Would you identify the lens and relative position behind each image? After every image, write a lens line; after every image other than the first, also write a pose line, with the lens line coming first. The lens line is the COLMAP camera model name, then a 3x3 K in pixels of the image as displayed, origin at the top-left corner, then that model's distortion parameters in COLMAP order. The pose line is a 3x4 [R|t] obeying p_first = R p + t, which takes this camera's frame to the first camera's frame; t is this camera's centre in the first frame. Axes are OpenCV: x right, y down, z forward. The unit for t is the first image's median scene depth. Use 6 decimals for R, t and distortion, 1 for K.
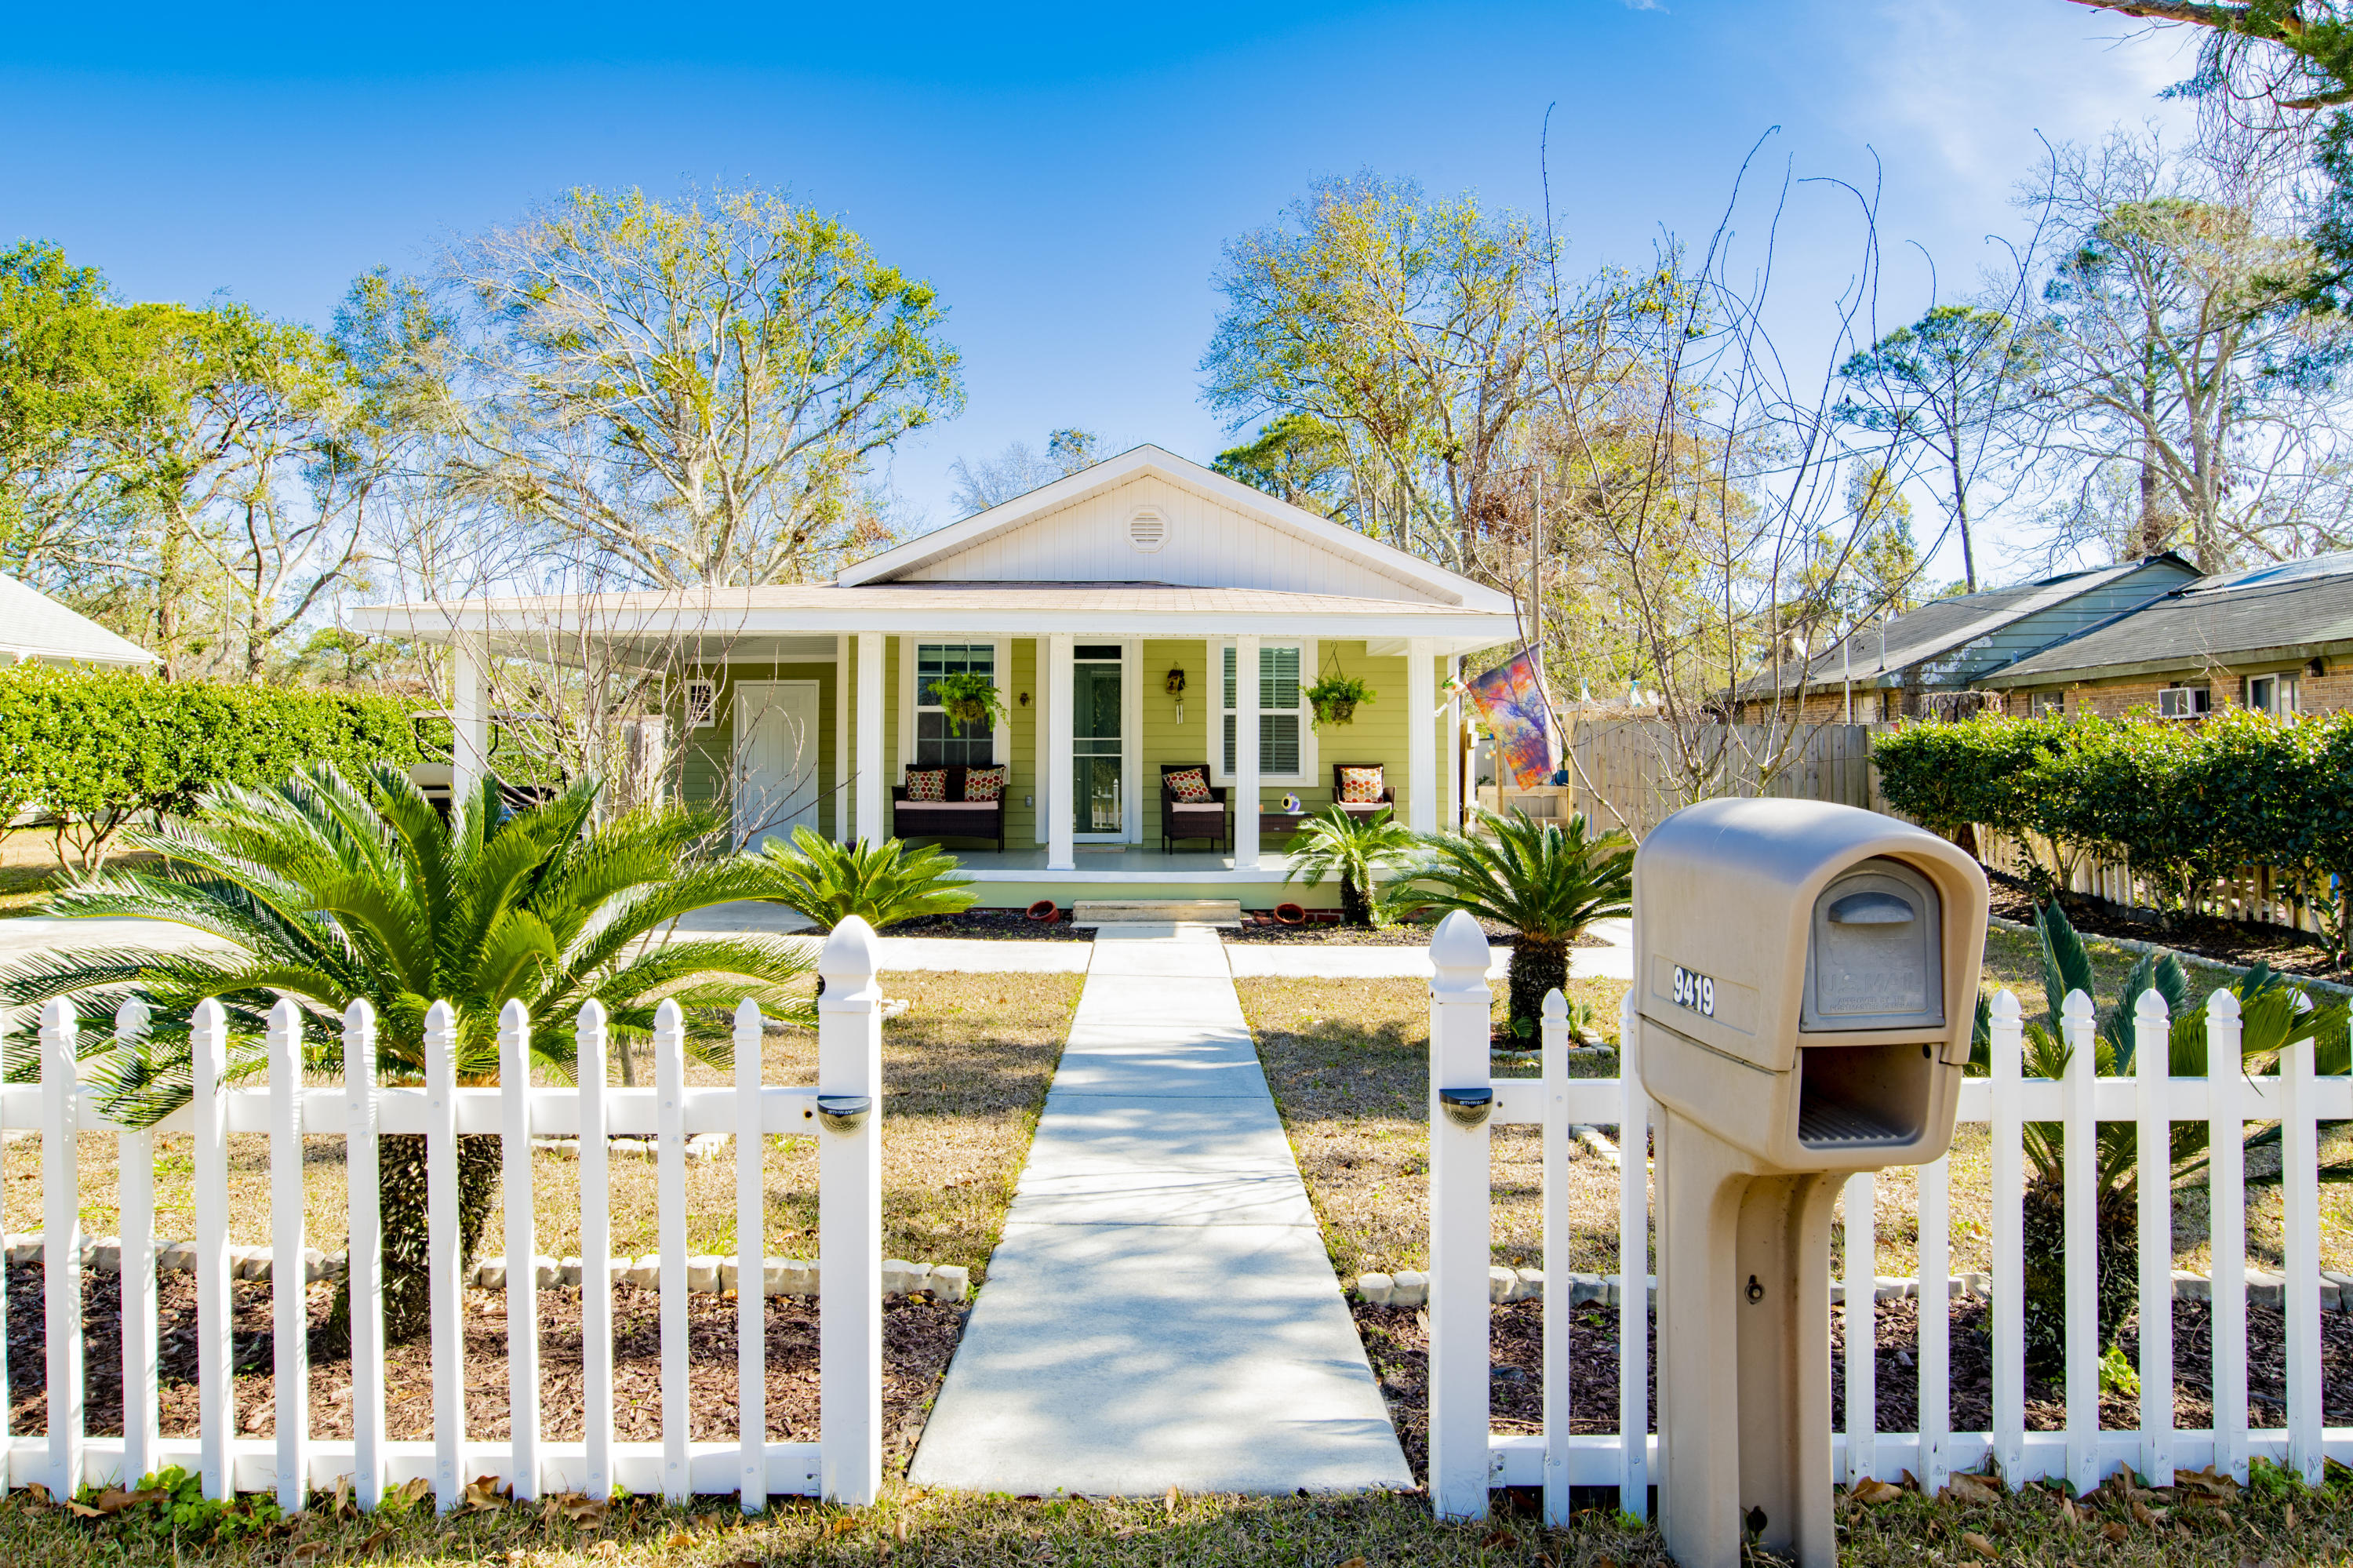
lens RADIAL K [[1410.1, 0, 1164.7], [0, 1410.1, 735.8], [0, 0, 1]] dist [-0.038076, 0.000360]
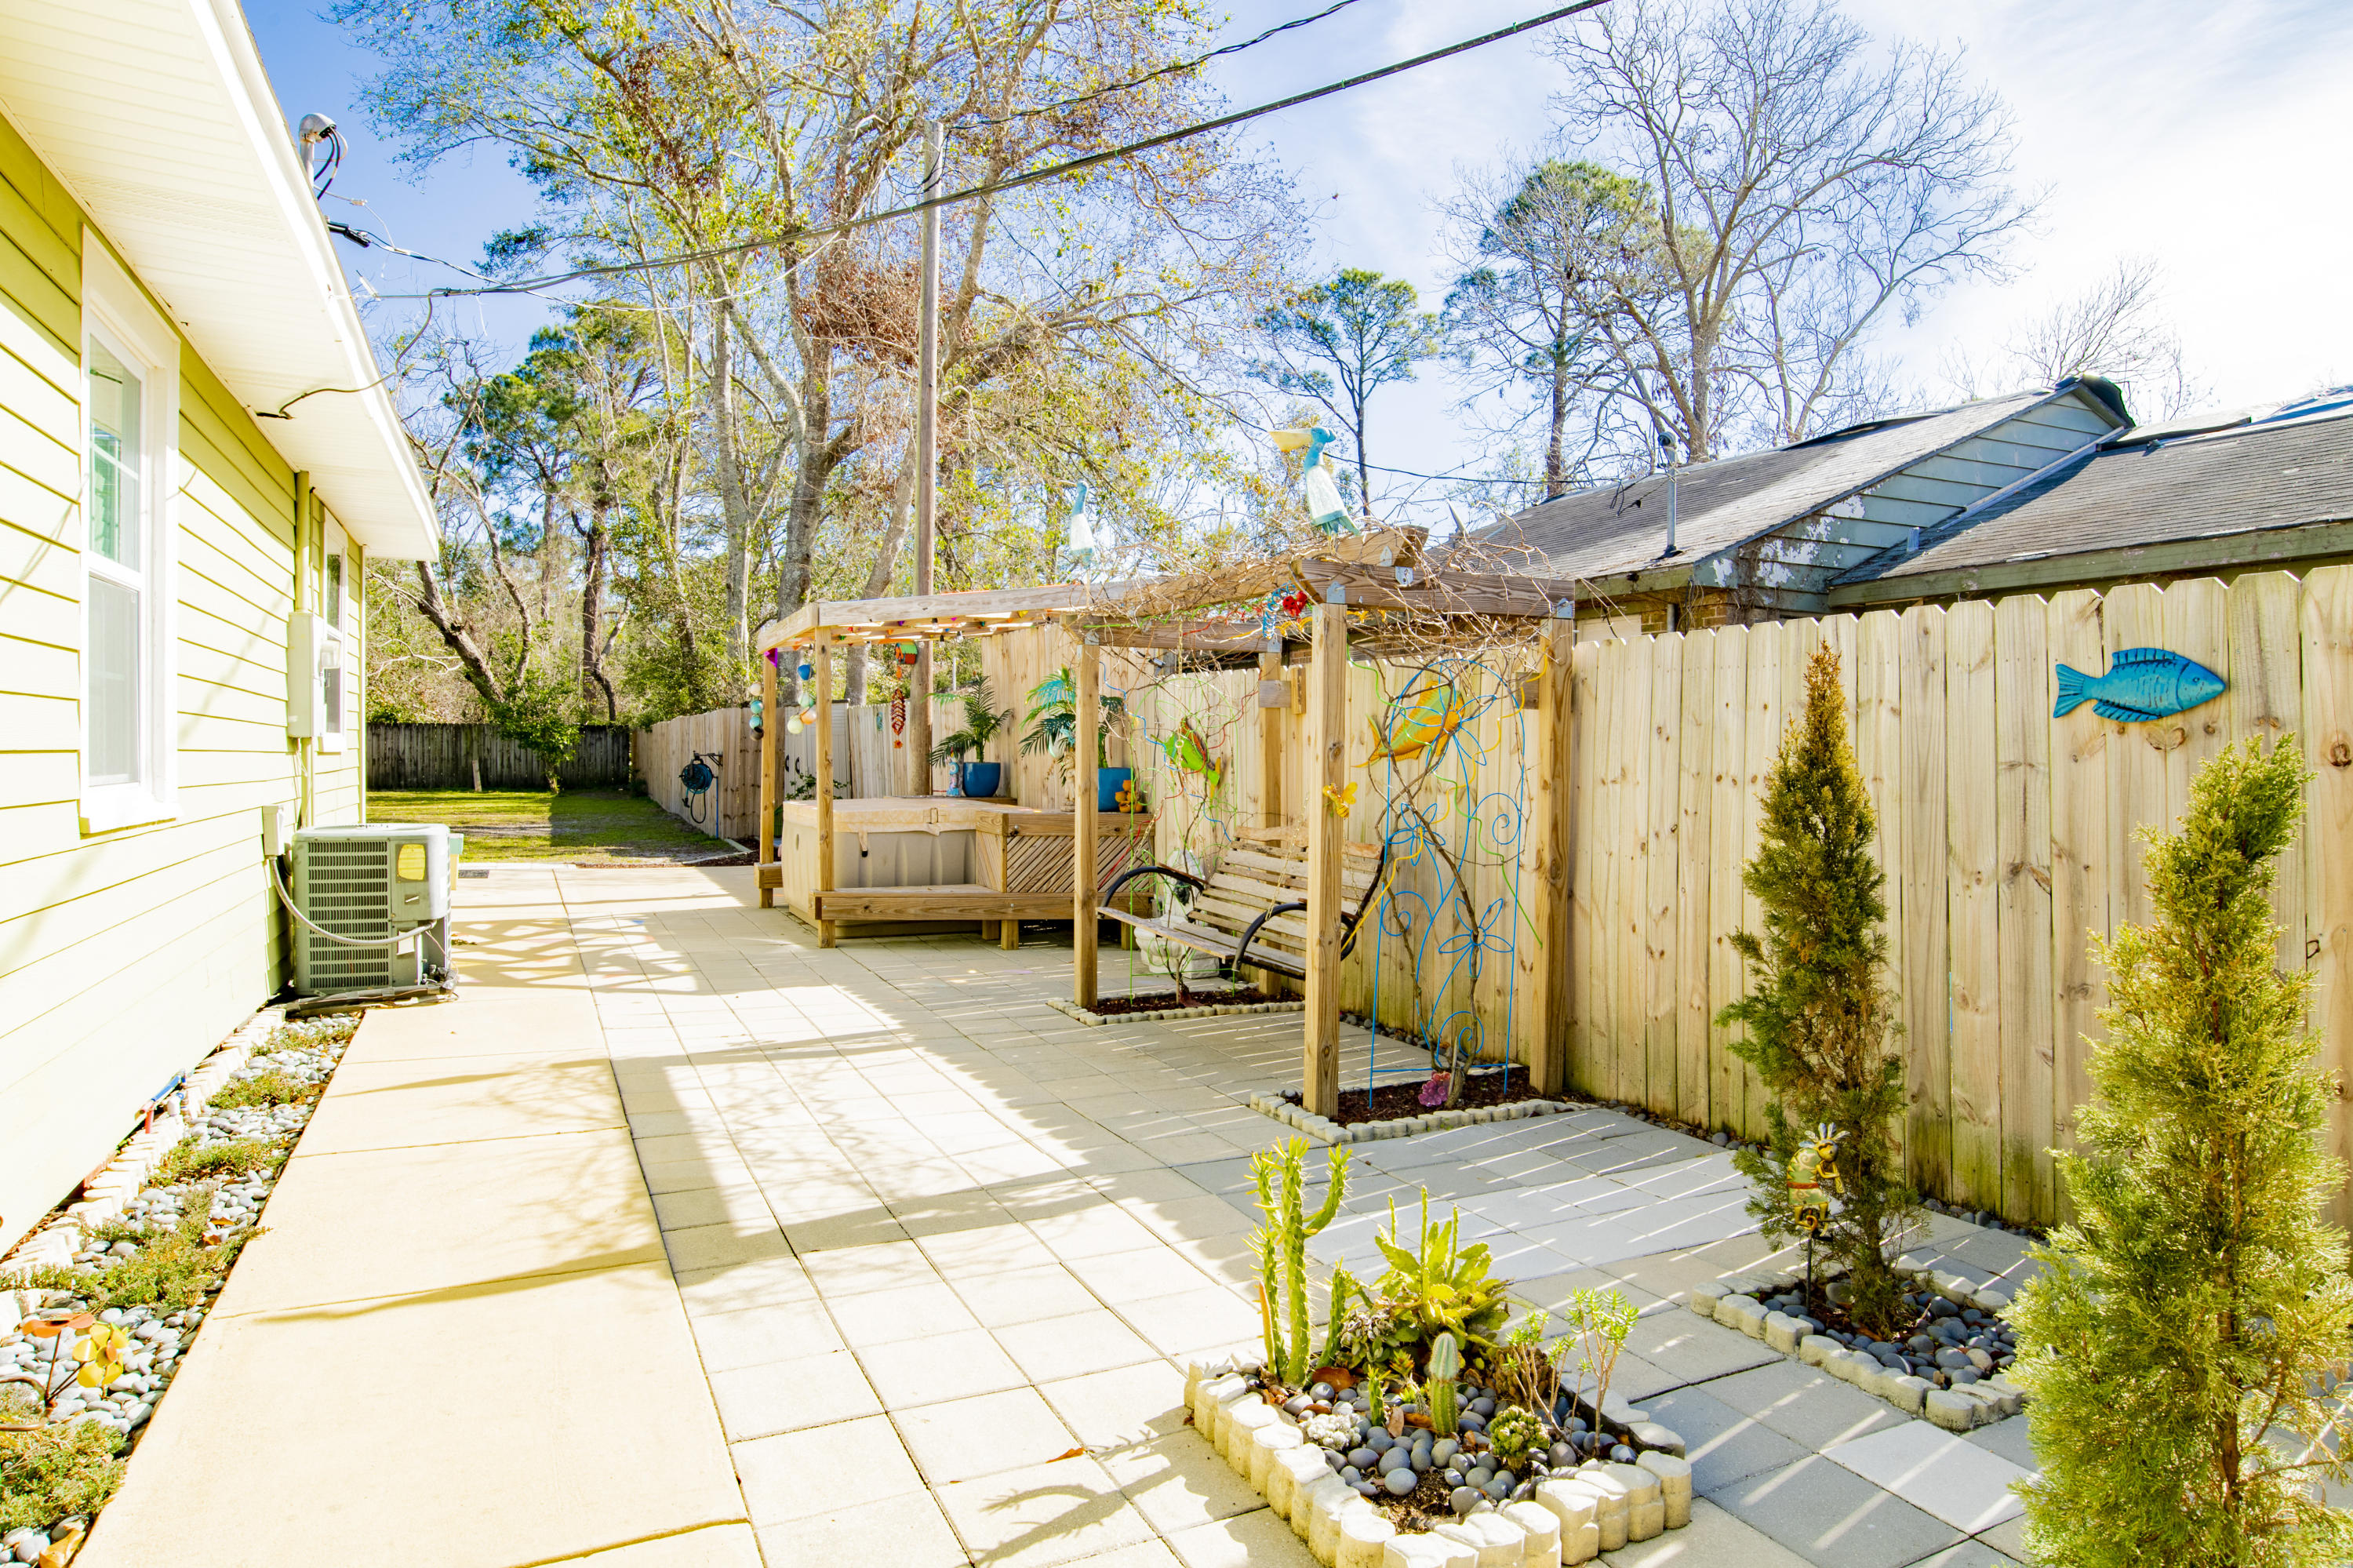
lens RADIAL K [[1353.6, 0, 1176.5], [0, 1353.6, 784.0], [0, 0, 1]] dist [-0.036666, 0.000990]
pose [[0.901725, 0.001133, 0.432308, 0.283916], [-0.022206, 0.998798, 0.043700, 0.021314], [-0.431739, -0.049005, 0.900667, 1.087753]]
